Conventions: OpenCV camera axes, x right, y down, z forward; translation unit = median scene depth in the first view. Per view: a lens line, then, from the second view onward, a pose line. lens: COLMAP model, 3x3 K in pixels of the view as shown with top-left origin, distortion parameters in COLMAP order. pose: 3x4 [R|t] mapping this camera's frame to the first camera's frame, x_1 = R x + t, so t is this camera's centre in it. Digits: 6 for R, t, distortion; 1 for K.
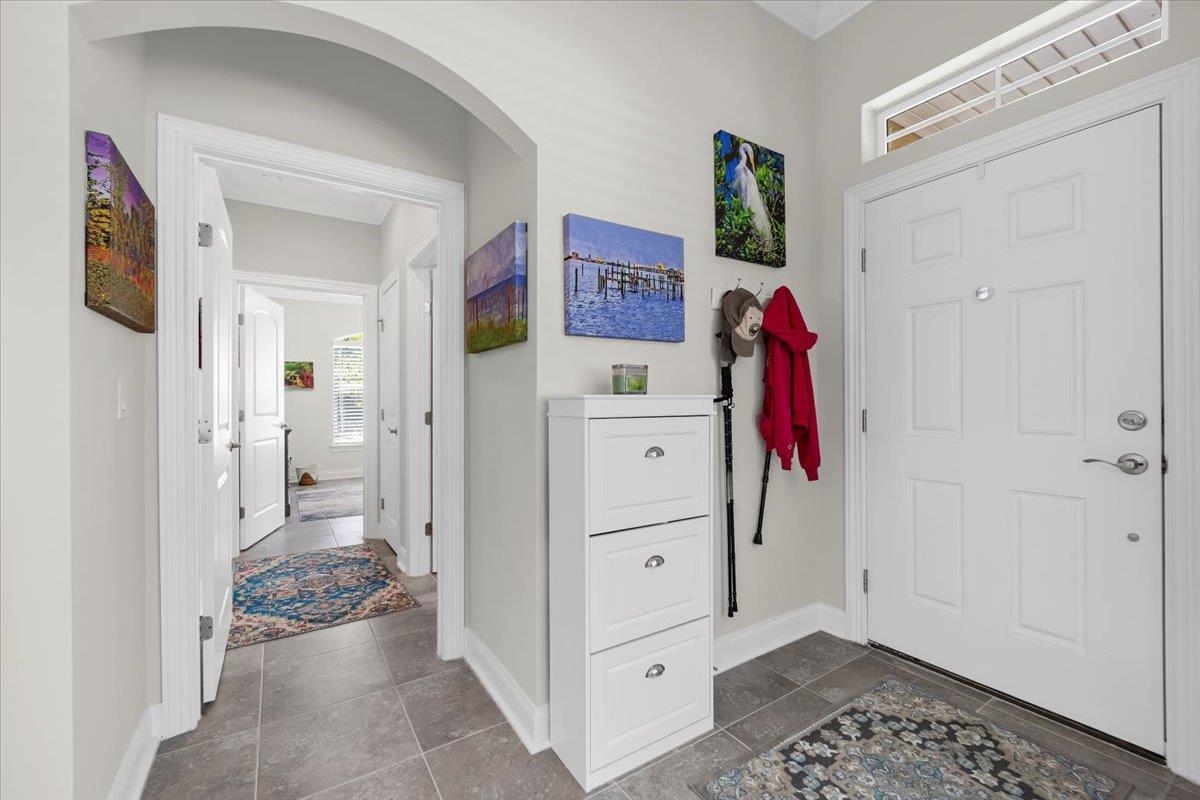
lens RADIAL K [[493.7, 0, 600.0], [0, 493.7, 408.2], [0, 0, 1]] dist [-0.023492, 0.000374]
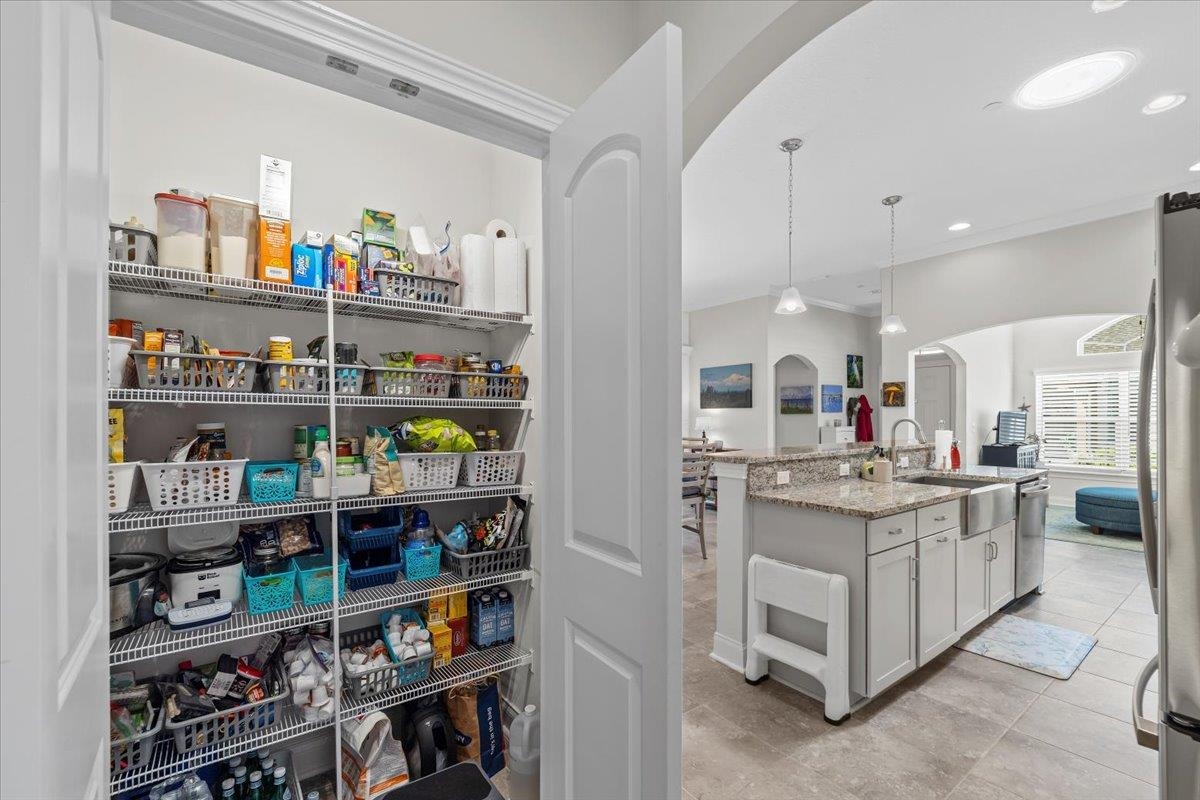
lens RADIAL K [[493.7, 0, 600.0], [0, 493.7, 408.2], [0, 0, 1]] dist [-0.023492, 0.000374]
pose [[0.999379, 0.001779, 0.035186, -1.803314], [-0.001150, 0.999839, -0.017881, -0.084578], [-0.035212, 0.017829, 0.999221, -2.705707]]
